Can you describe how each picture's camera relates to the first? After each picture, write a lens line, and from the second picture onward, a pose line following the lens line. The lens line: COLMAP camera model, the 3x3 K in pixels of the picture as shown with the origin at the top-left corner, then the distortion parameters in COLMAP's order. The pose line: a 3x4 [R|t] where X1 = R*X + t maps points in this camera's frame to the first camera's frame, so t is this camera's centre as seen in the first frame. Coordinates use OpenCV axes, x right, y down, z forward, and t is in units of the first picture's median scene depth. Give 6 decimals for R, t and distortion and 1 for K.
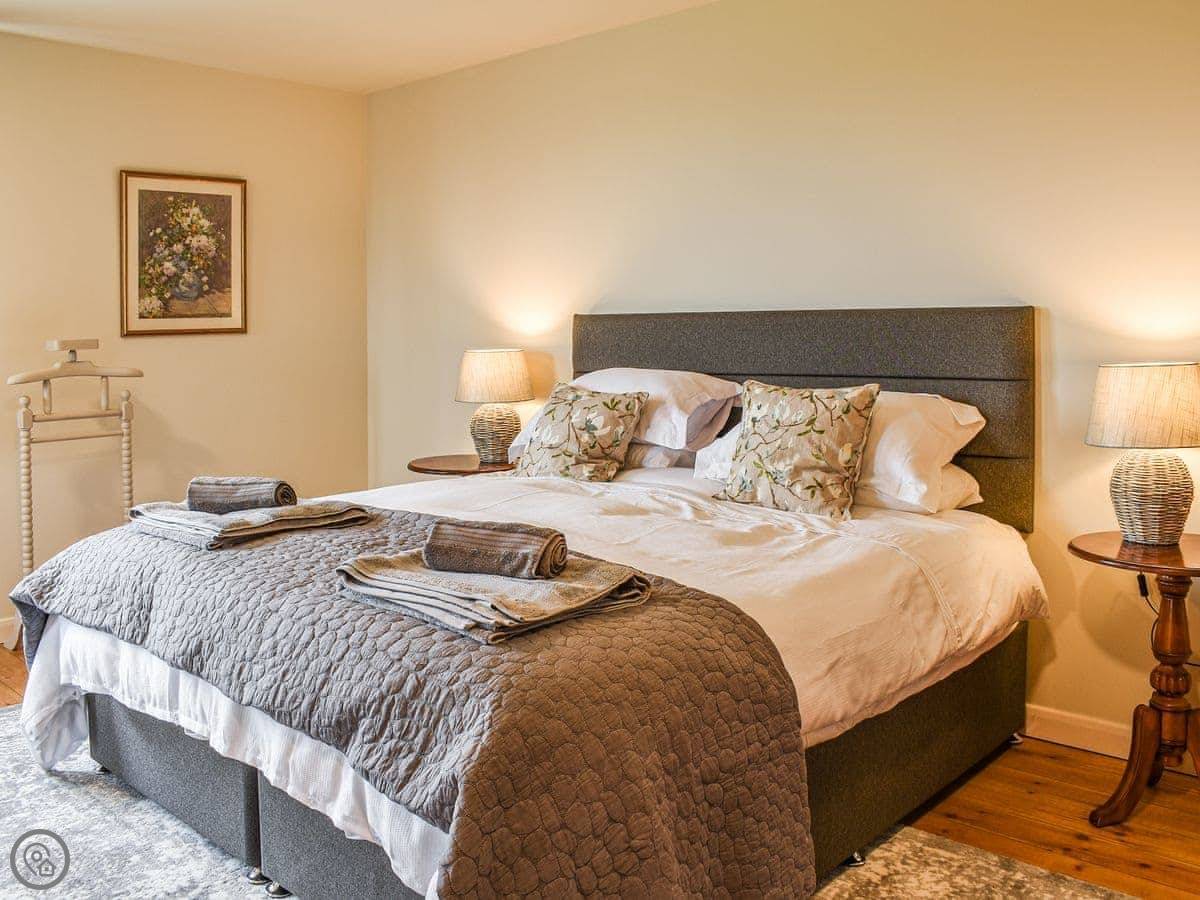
lens RADIAL K [[1067.6, 0, 598.1], [0, 1067.6, 419.0], [0, 0, 1]] dist [-0.089961, 0.009506]
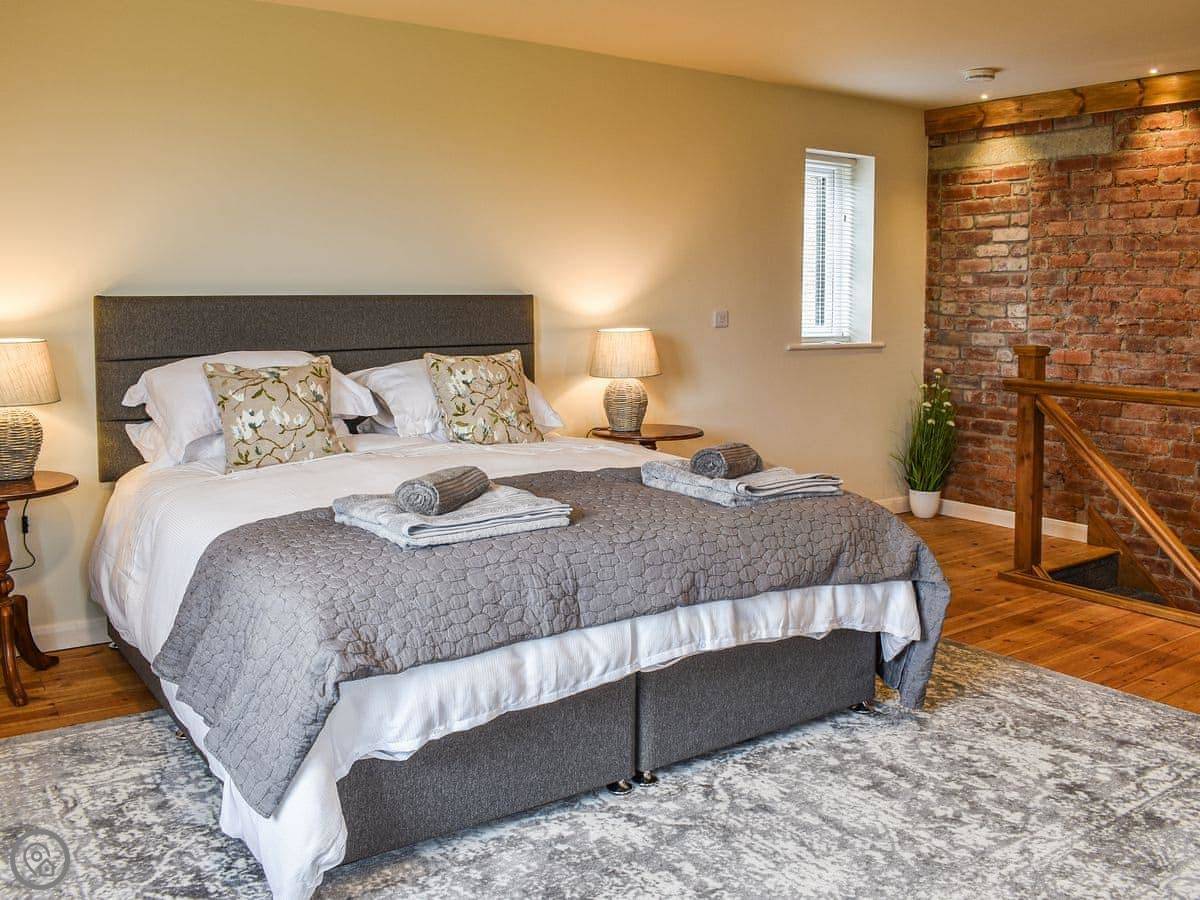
lens RADIAL K [[1067.6, 0, 598.1], [0, 1067.6, 419.0], [0, 0, 1]] dist [-0.089961, 0.009506]
pose [[0.224572, -0.107890, 0.968466, -1.164439], [0.076083, 0.992759, 0.092954, -0.068406], [-0.971483, 0.052809, 0.231154, 0.591805]]
